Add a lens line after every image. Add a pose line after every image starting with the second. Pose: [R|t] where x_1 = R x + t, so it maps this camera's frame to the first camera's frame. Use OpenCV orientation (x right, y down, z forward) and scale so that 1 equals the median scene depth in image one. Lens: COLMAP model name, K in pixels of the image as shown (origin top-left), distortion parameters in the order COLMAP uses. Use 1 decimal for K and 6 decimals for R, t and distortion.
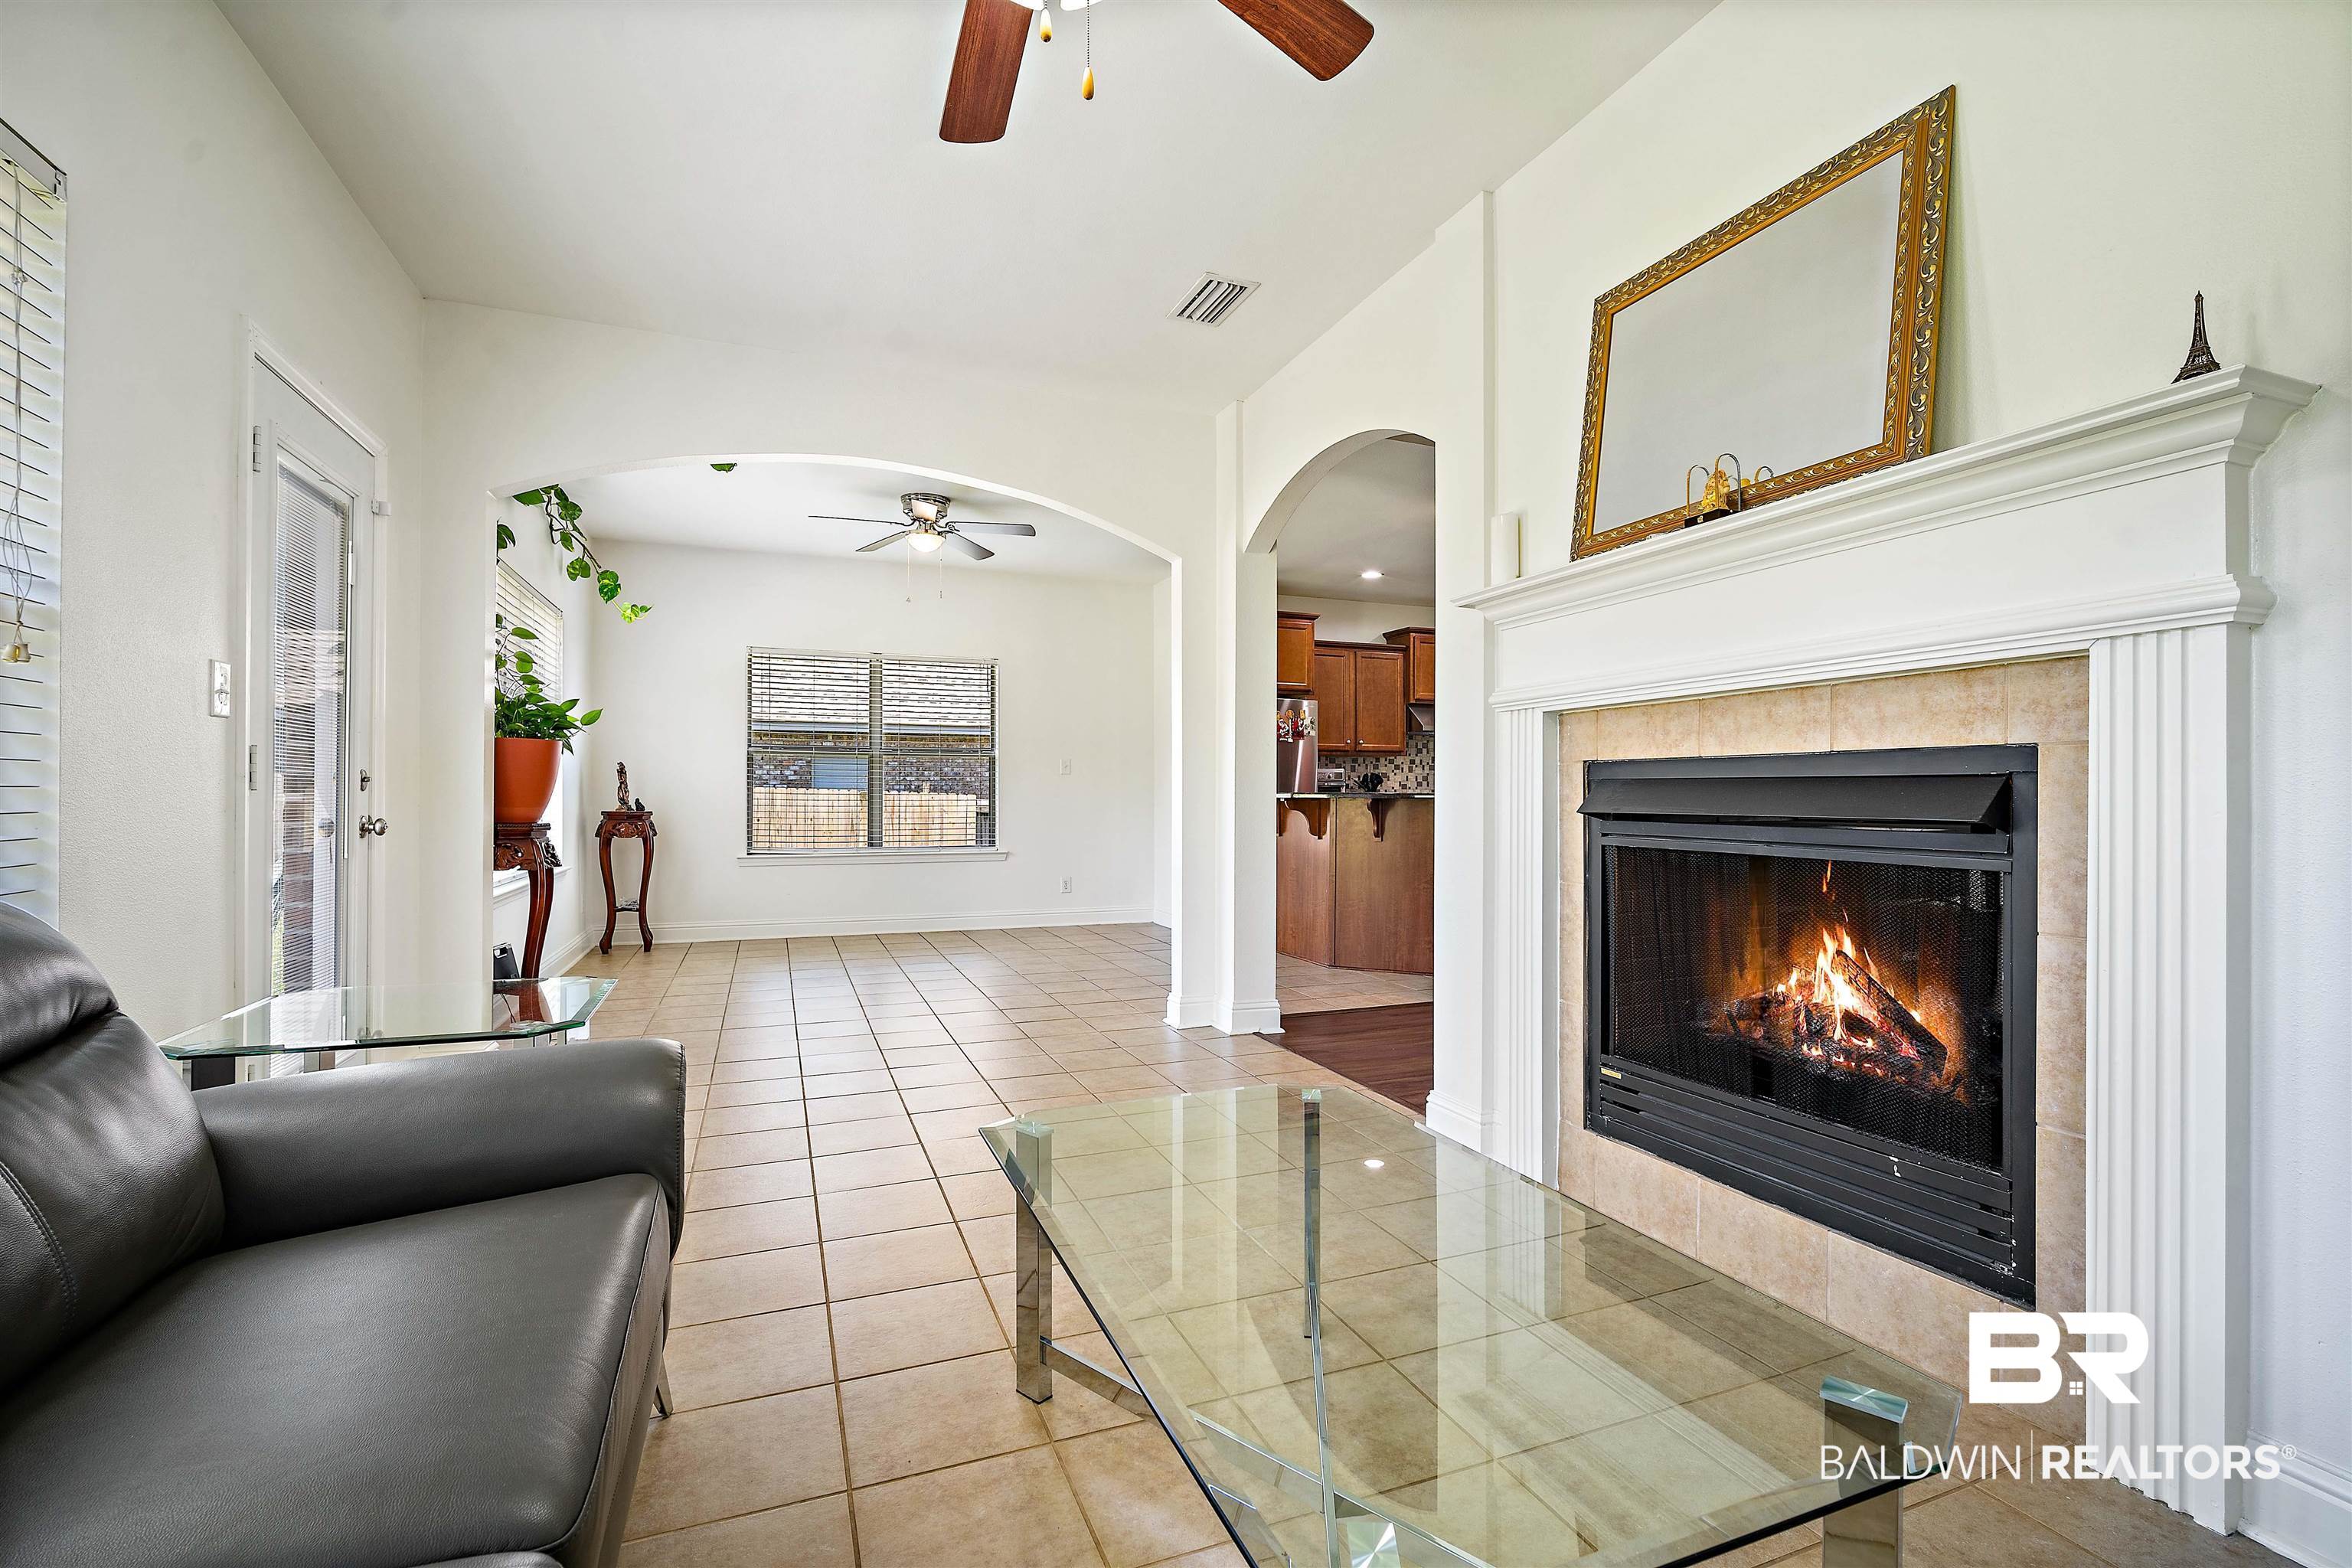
lens RADIAL K [[1048.9, 0, 1171.8], [0, 1048.9, 797.2], [0, 0, 1]] dist [-0.008613, 0.001362]
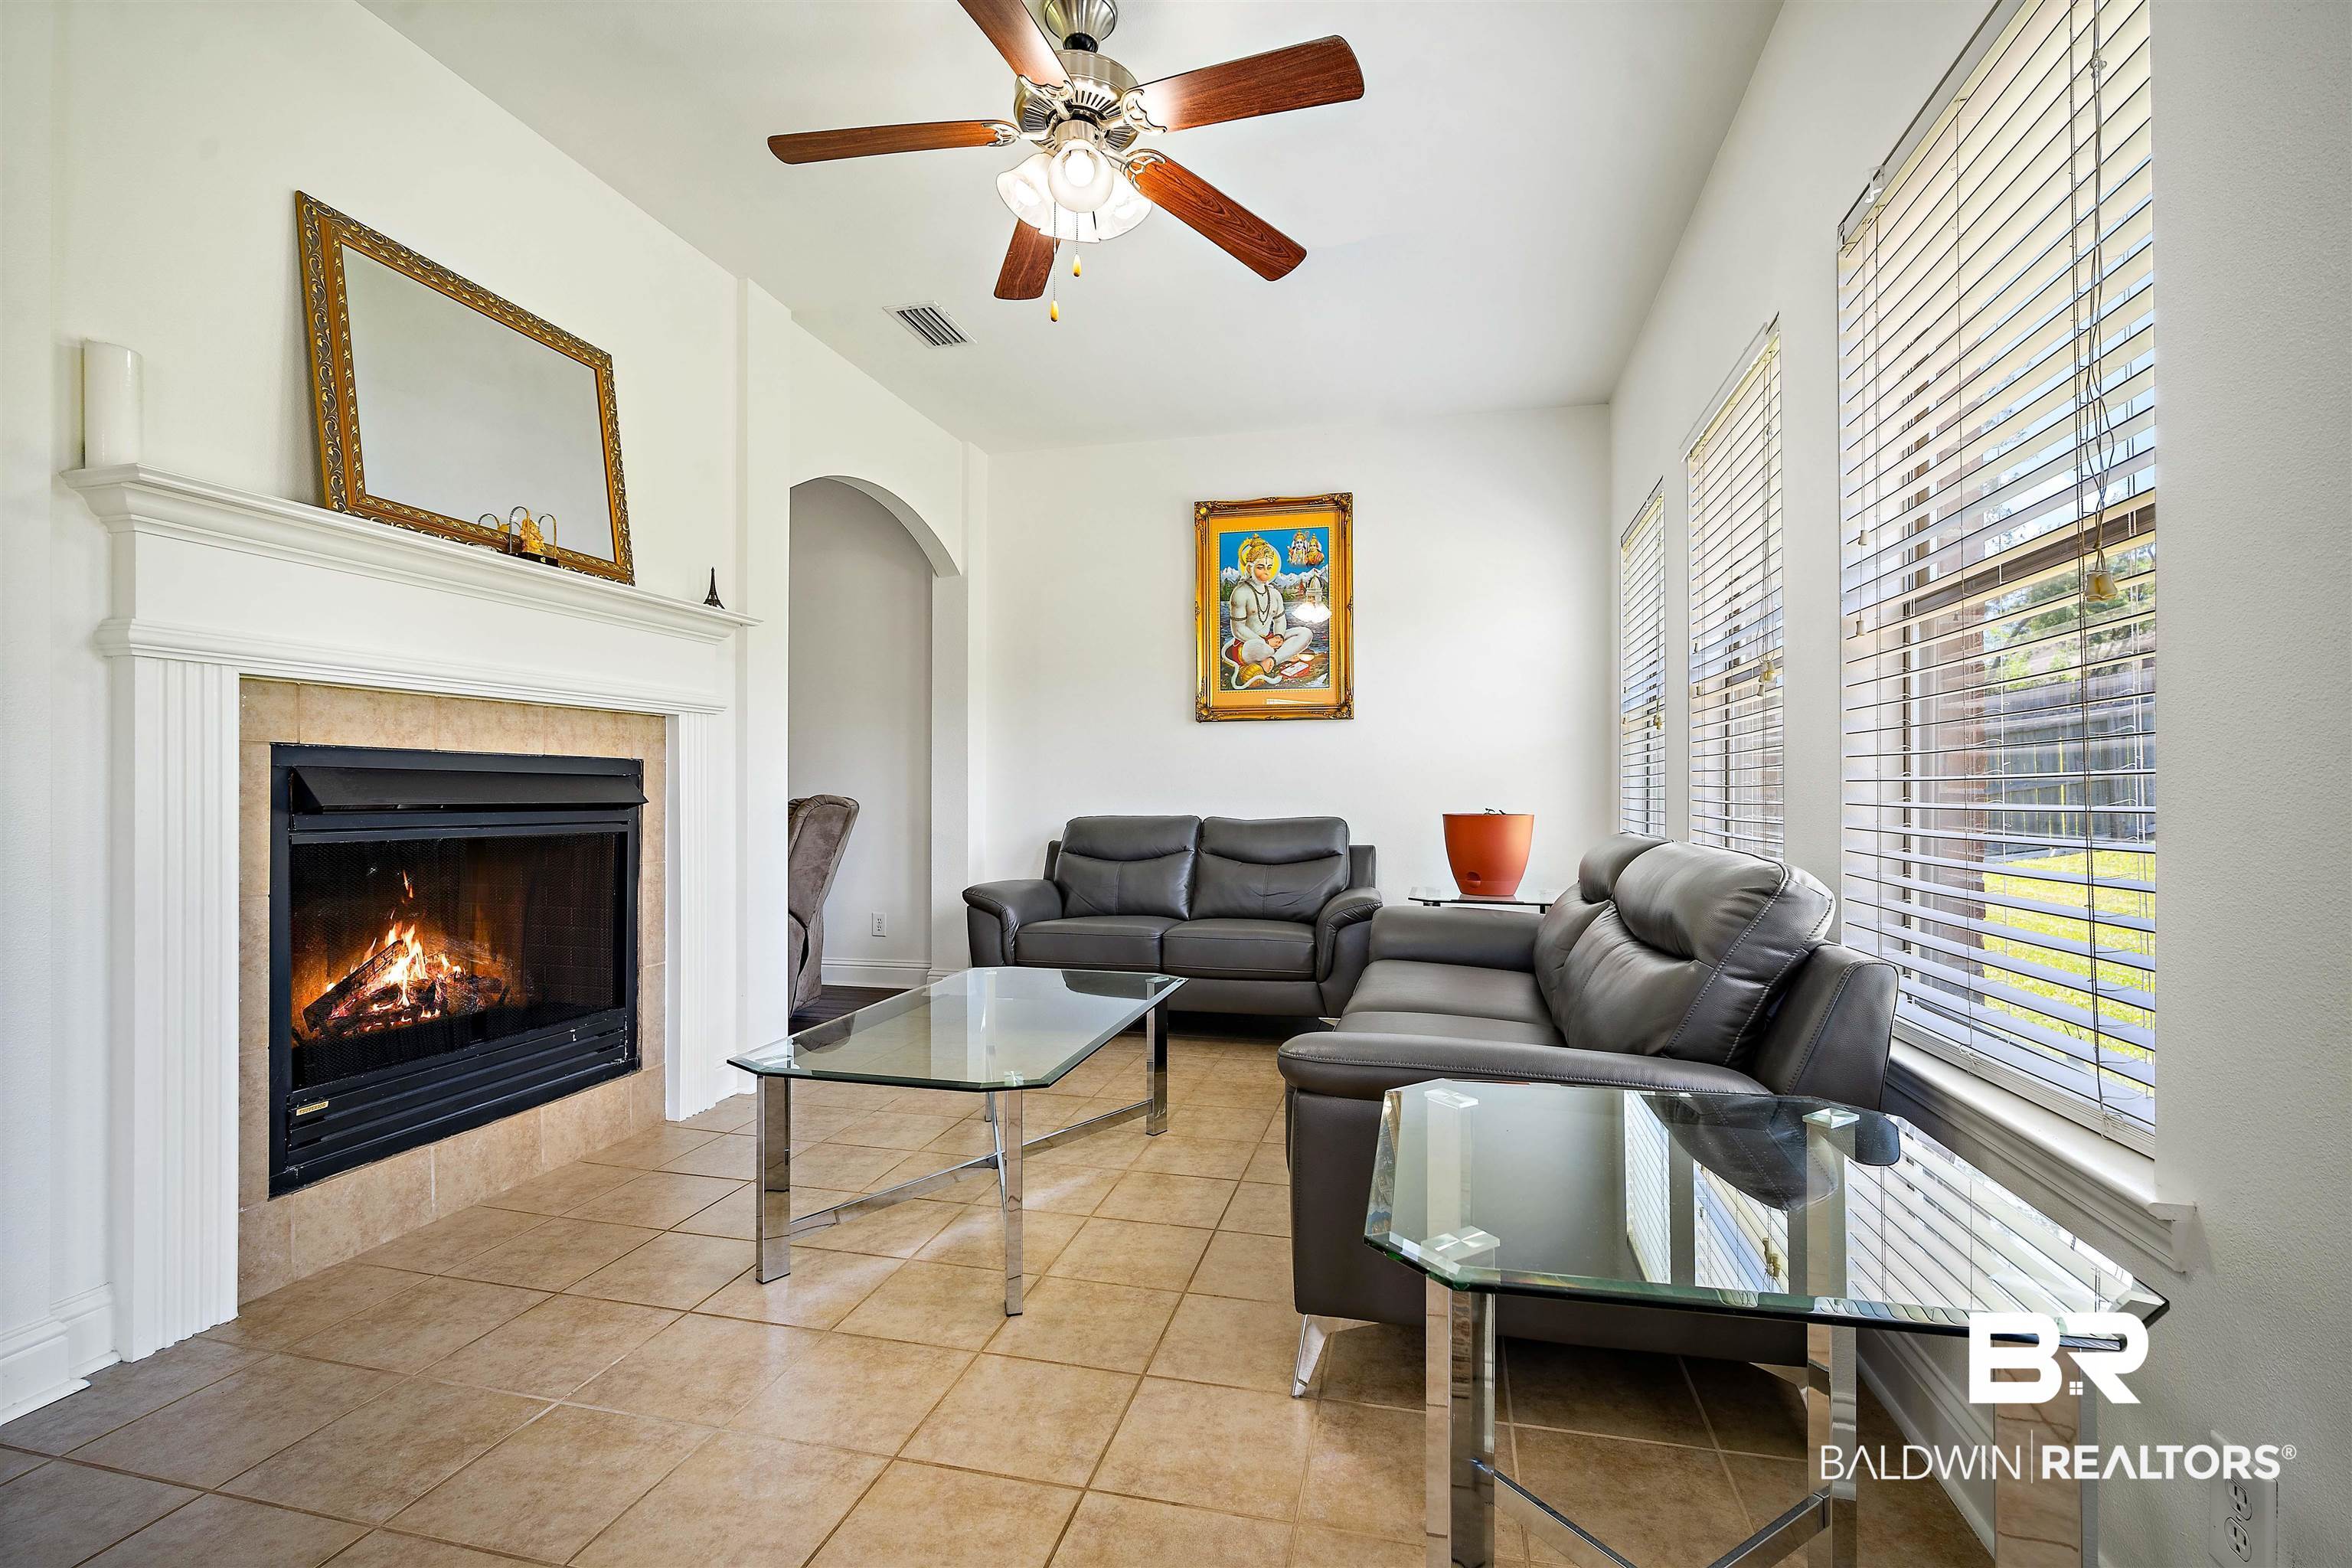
lens RADIAL K [[1048.9, 0, 1172.7], [0, 1048.9, 787.3], [0, 0, 1]] dist [-0.008613, 0.001362]
pose [[-0.816052, 0.011193, 0.577870, -0.756625], [0.008276, 0.999936, -0.007681, 0.014378], [-0.577919, -0.001486, -0.816093, 1.491379]]
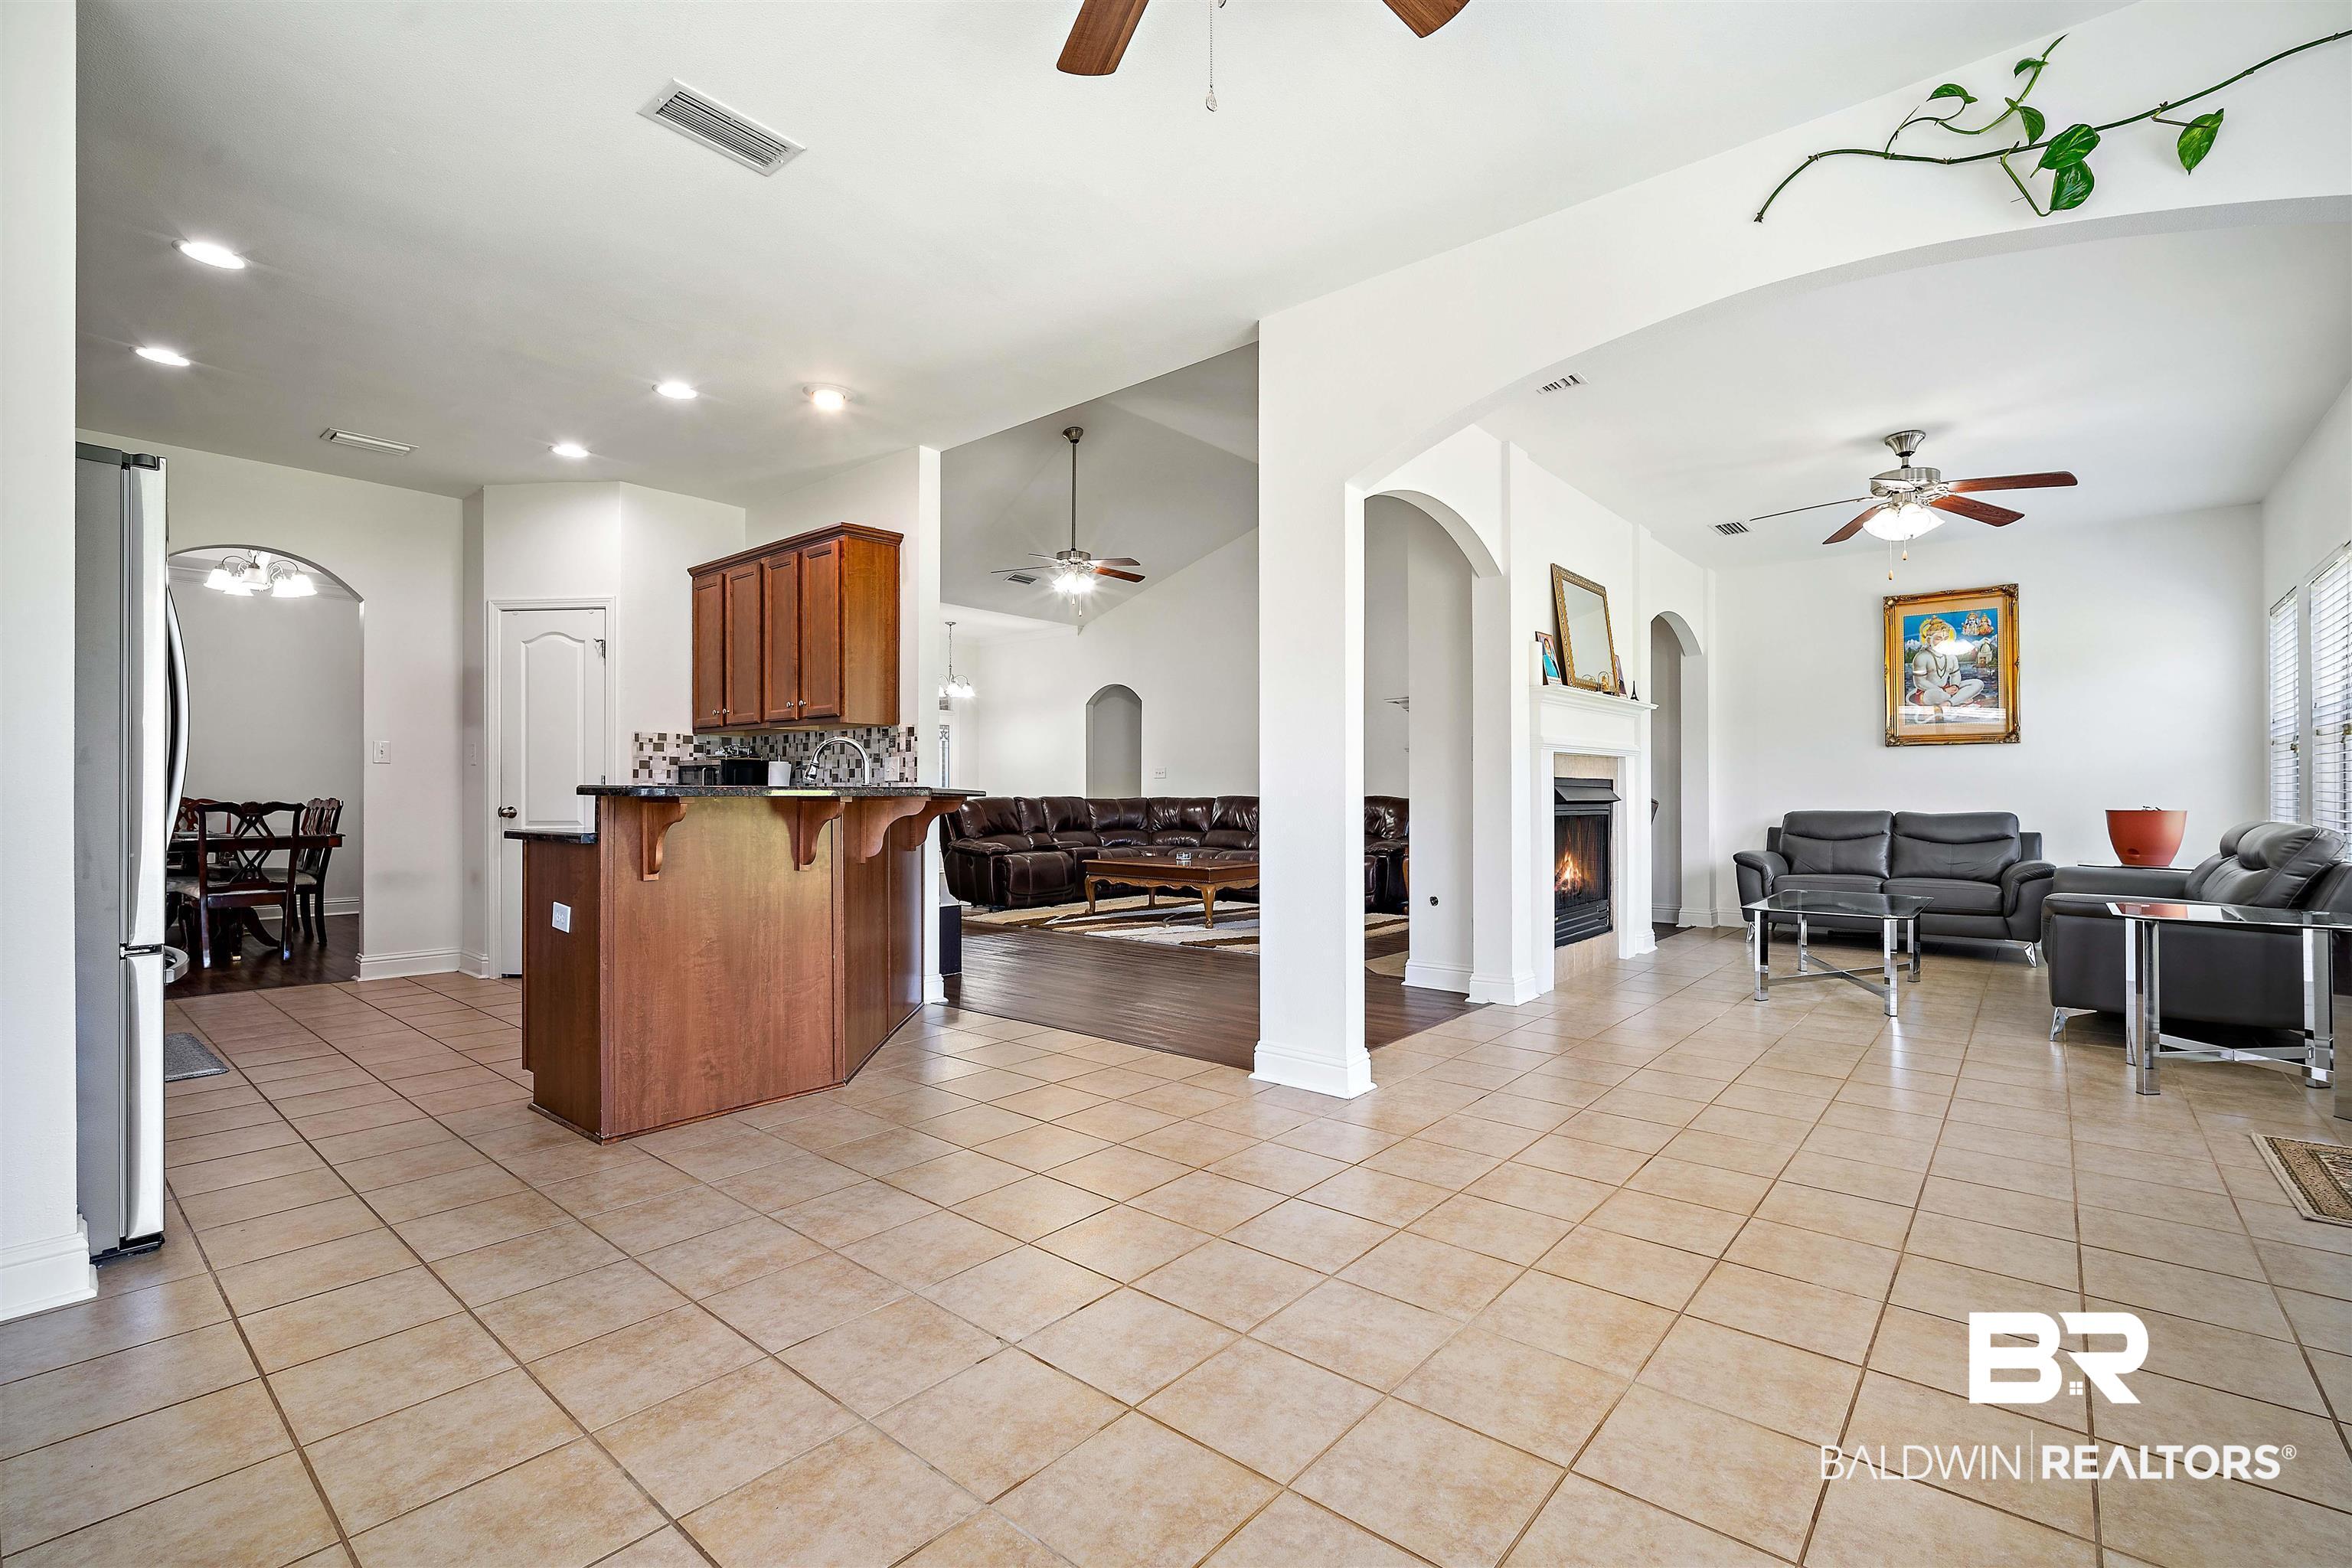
lens RADIAL K [[1048.9, 0, 1173.4], [0, 1048.9, 783.9], [0, 0, 1]] dist [-0.008613, 0.001362]
pose [[-0.482631, 0.016658, 0.875665, -1.313270], [0.006313, 0.999859, -0.015541, 0.010100], [-0.875801, -0.001972, -0.482668, 3.240029]]
